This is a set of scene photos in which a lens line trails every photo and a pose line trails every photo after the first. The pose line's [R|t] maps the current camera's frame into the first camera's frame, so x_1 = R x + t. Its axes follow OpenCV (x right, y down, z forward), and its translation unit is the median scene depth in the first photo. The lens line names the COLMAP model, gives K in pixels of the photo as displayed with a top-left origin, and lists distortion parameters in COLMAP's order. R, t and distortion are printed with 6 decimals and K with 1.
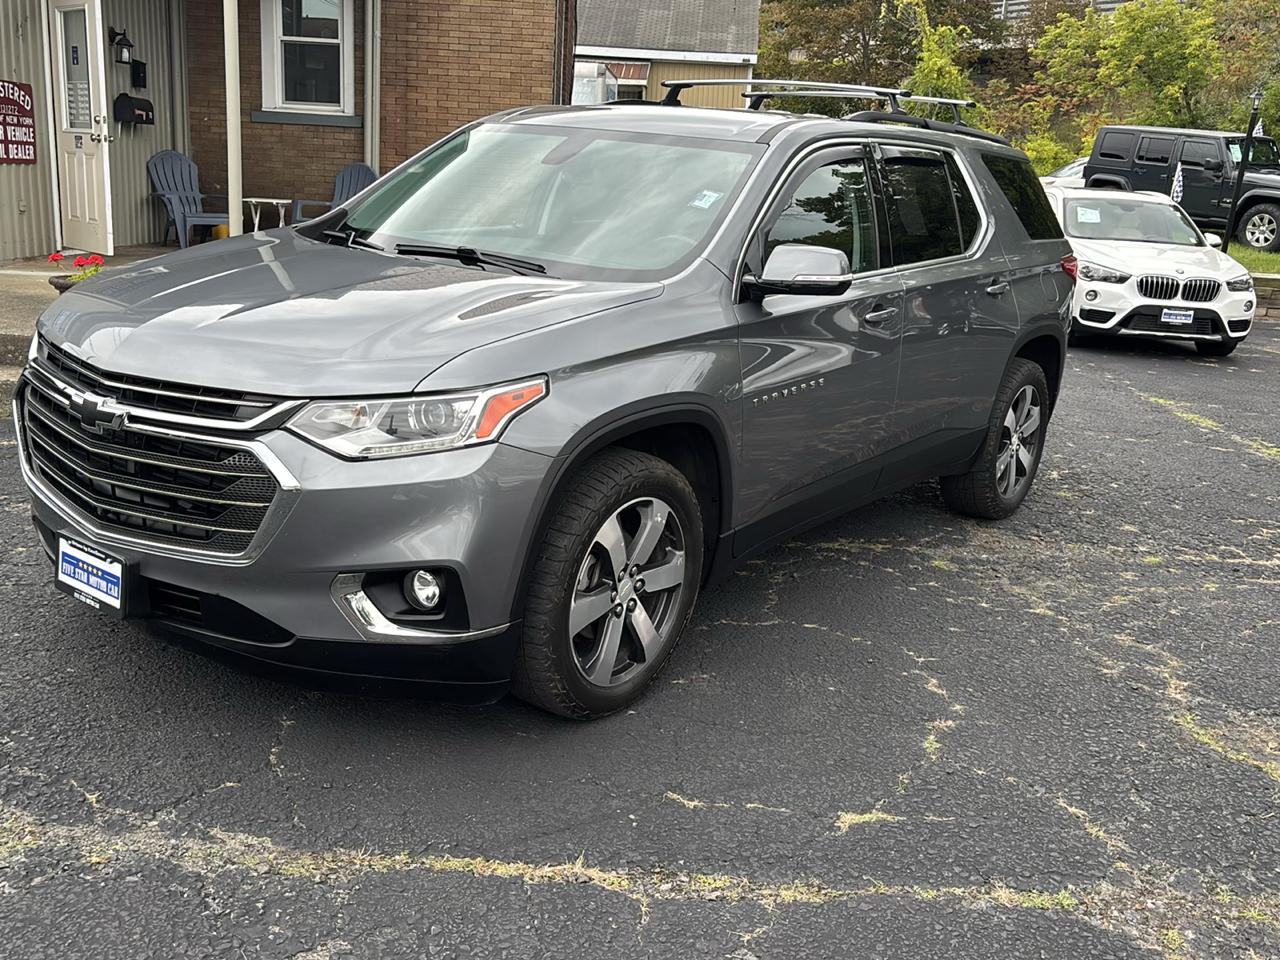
lens RADIAL K [[1236.5, 0, 640.2], [0, 1236.5, 509.6], [0, 0, 1]] dist [-0.025108, 0.102782]
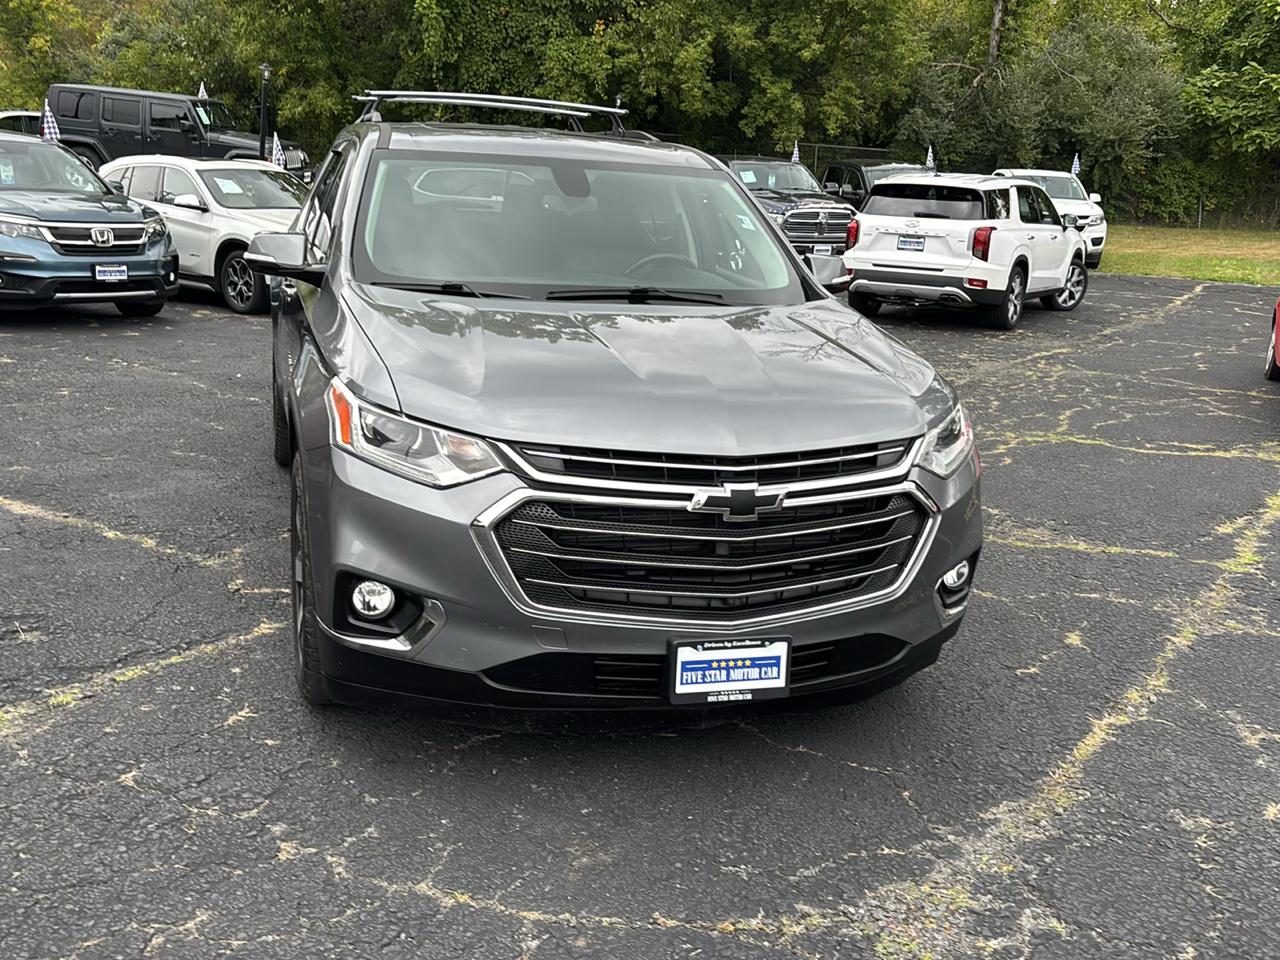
lens RADIAL K [[1237.3, 0, 640.6], [0, 1237.3, 500.5], [0, 0, 1]] dist [0.001508, 0.045657]
pose [[0.597174, -0.242521, 0.764570, -1.200285], [0.215606, 0.966649, 0.138219, -0.224468], [-0.772591, 0.082305, 0.629546, 0.442445]]
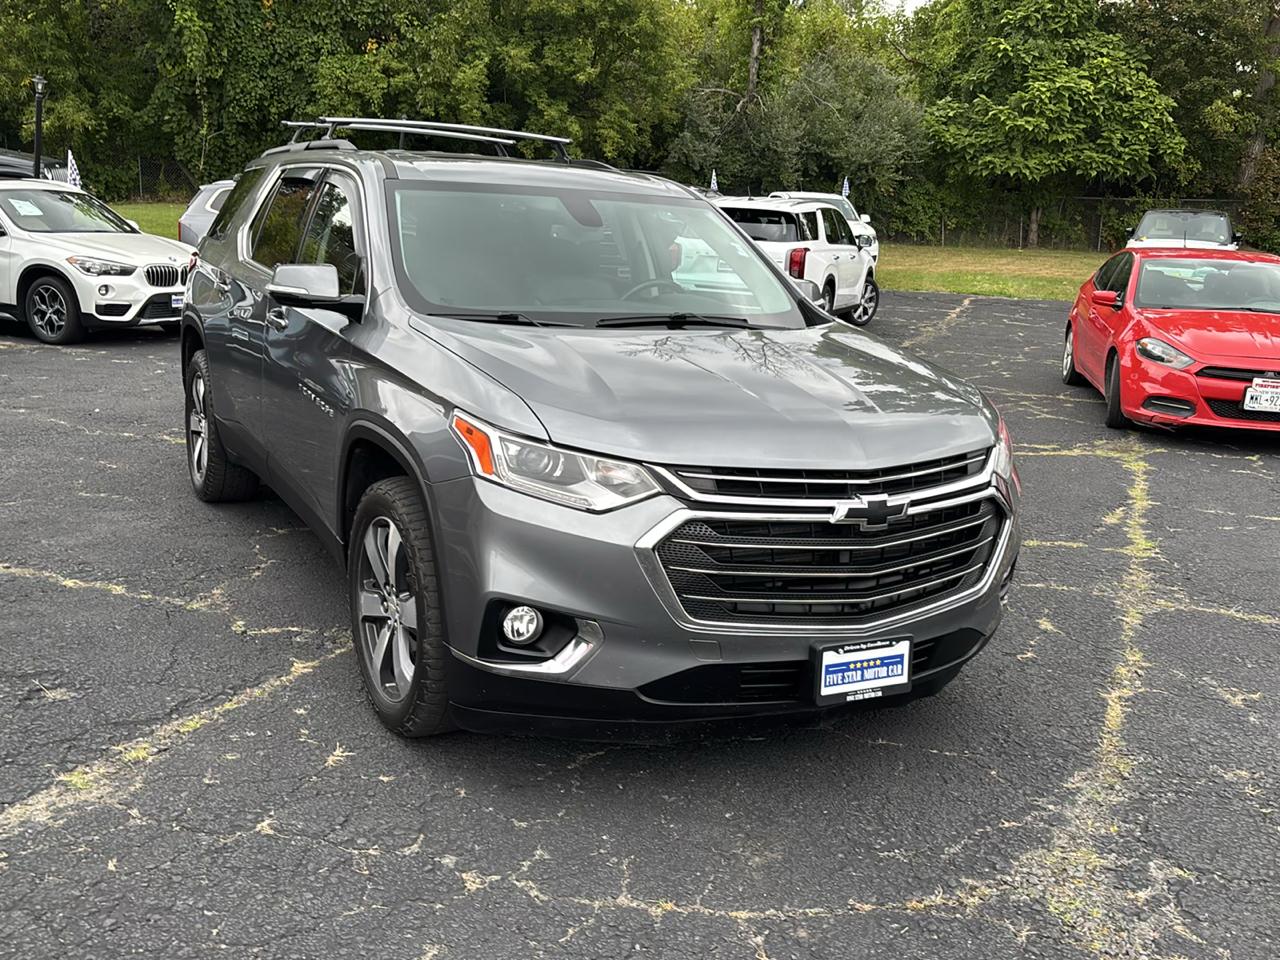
lens RADIAL K [[1236.5, 0, 640.2], [0, 1236.5, 509.6], [0, 0, 1]] dist [-0.025108, 0.102782]
pose [[0.425624, -0.261942, 0.866159, -1.390535], [0.232065, 0.956772, 0.175310, -0.300505], [-0.874637, 0.126389, 0.468012, 0.671962]]
